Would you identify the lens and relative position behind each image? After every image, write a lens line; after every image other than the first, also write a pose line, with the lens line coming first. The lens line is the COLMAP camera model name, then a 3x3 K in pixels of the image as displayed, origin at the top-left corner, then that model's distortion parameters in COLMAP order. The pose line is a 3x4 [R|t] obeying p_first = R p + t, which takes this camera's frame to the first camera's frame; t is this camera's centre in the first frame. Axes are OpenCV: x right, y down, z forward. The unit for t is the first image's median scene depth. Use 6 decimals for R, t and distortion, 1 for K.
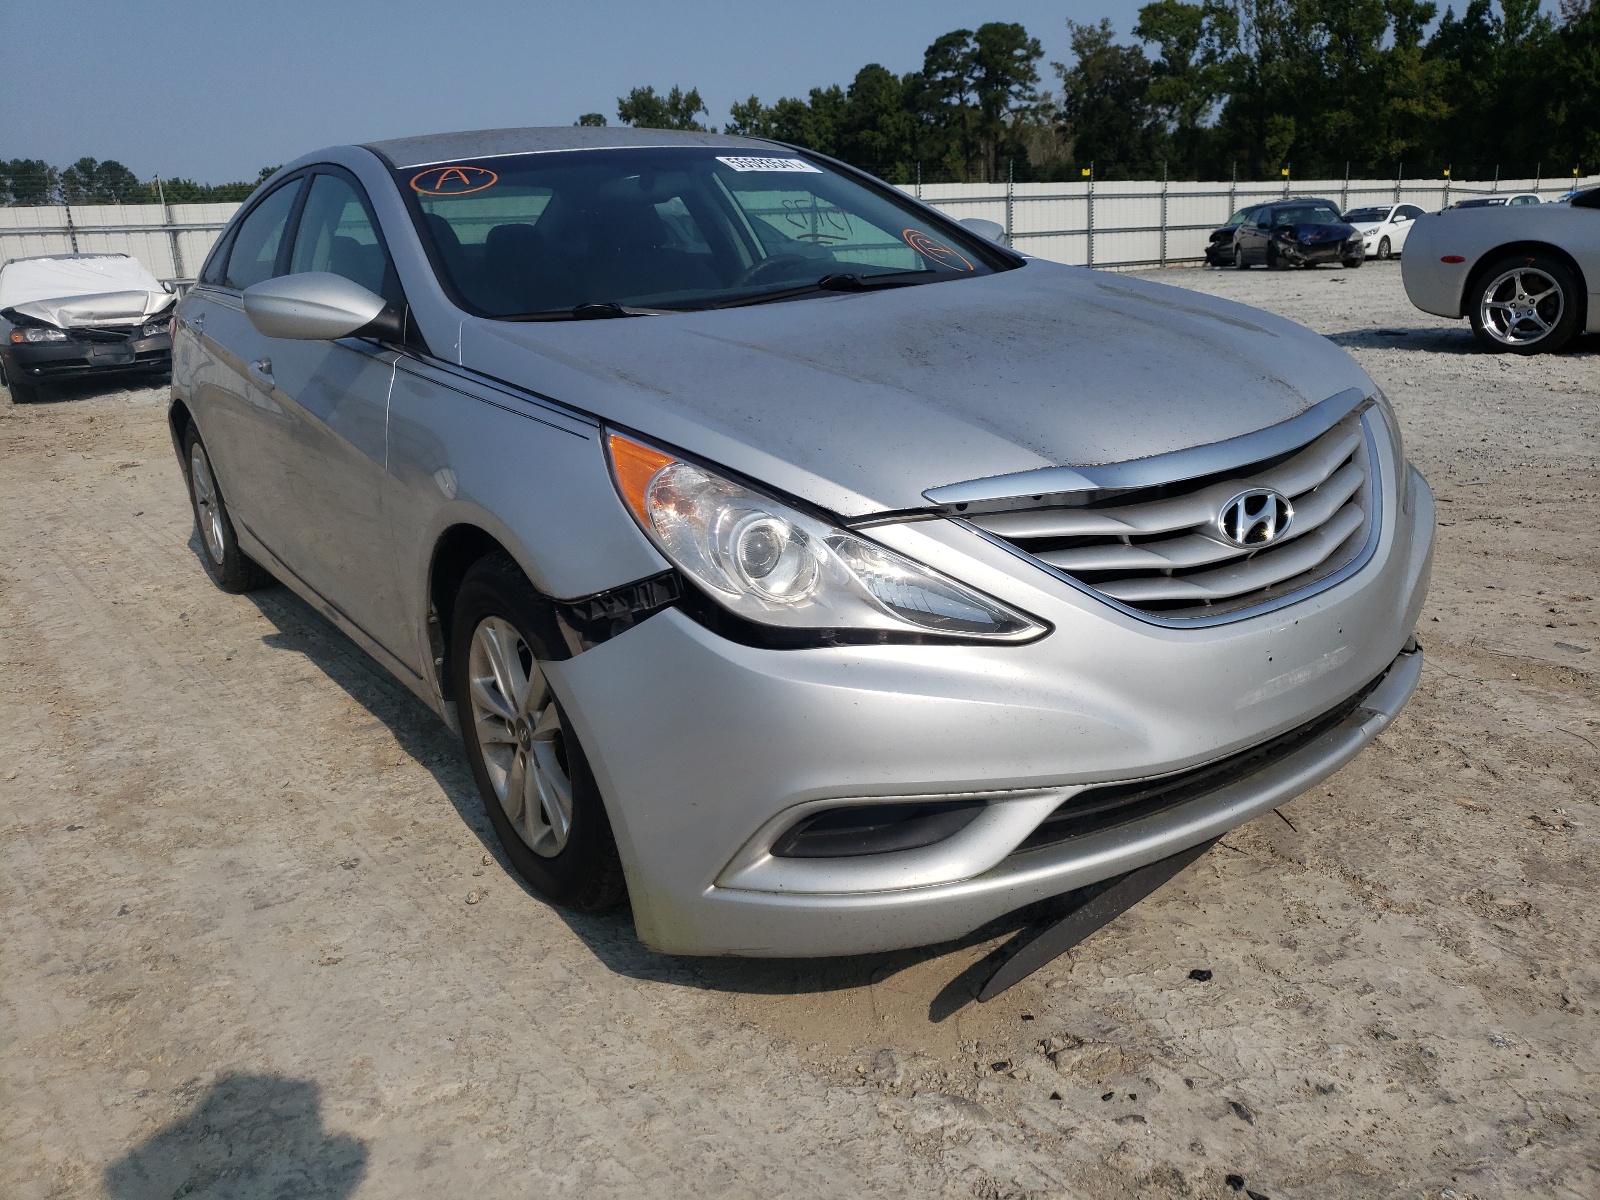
lens RADIAL K [[1227.8, 0, 804.4], [0, 1227.8, 604.6], [0, 0, 1]] dist [-0.022513, 0.055961]
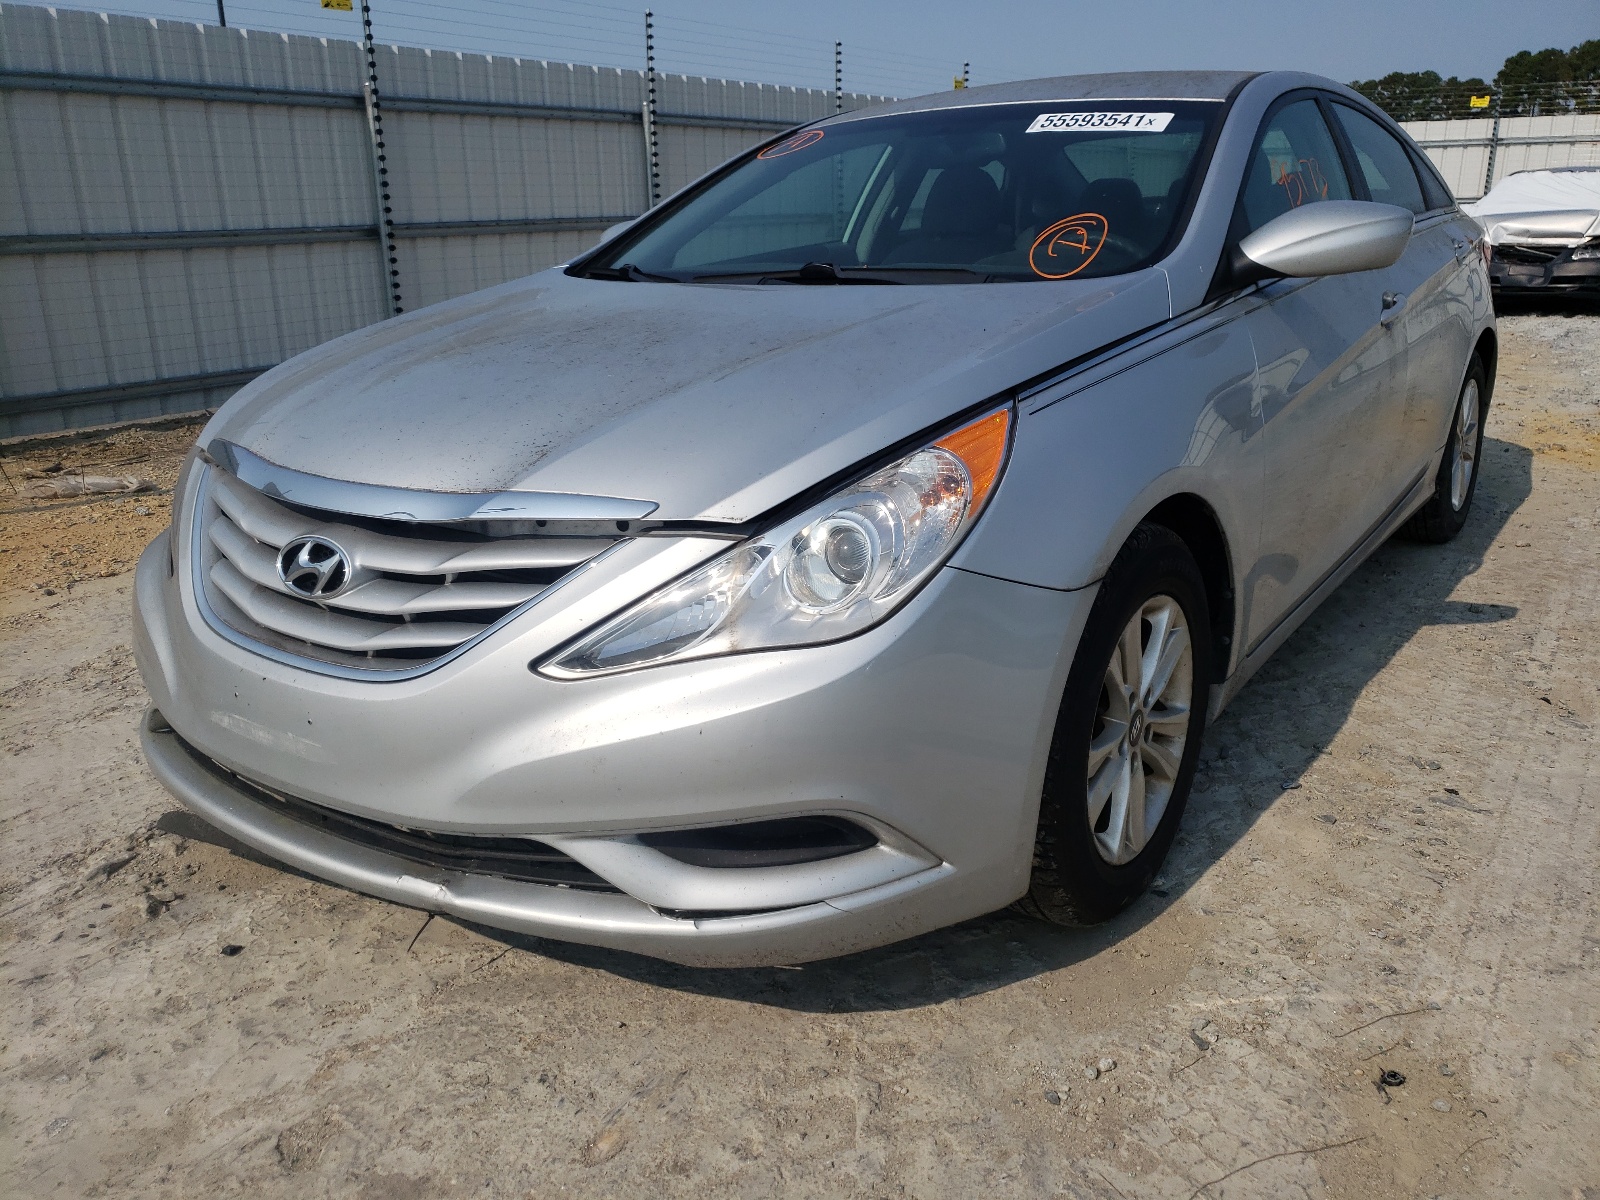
lens RADIAL K [[1227.8, 0, 804.4], [0, 1227.8, 604.6], [0, 0, 1]] dist [-0.022513, 0.055961]
pose [[0.309845, 0.320955, -0.894977, 1.257020], [-0.253092, 0.935181, 0.247751, -0.349414], [0.916483, 0.149747, 0.370993, 0.952845]]
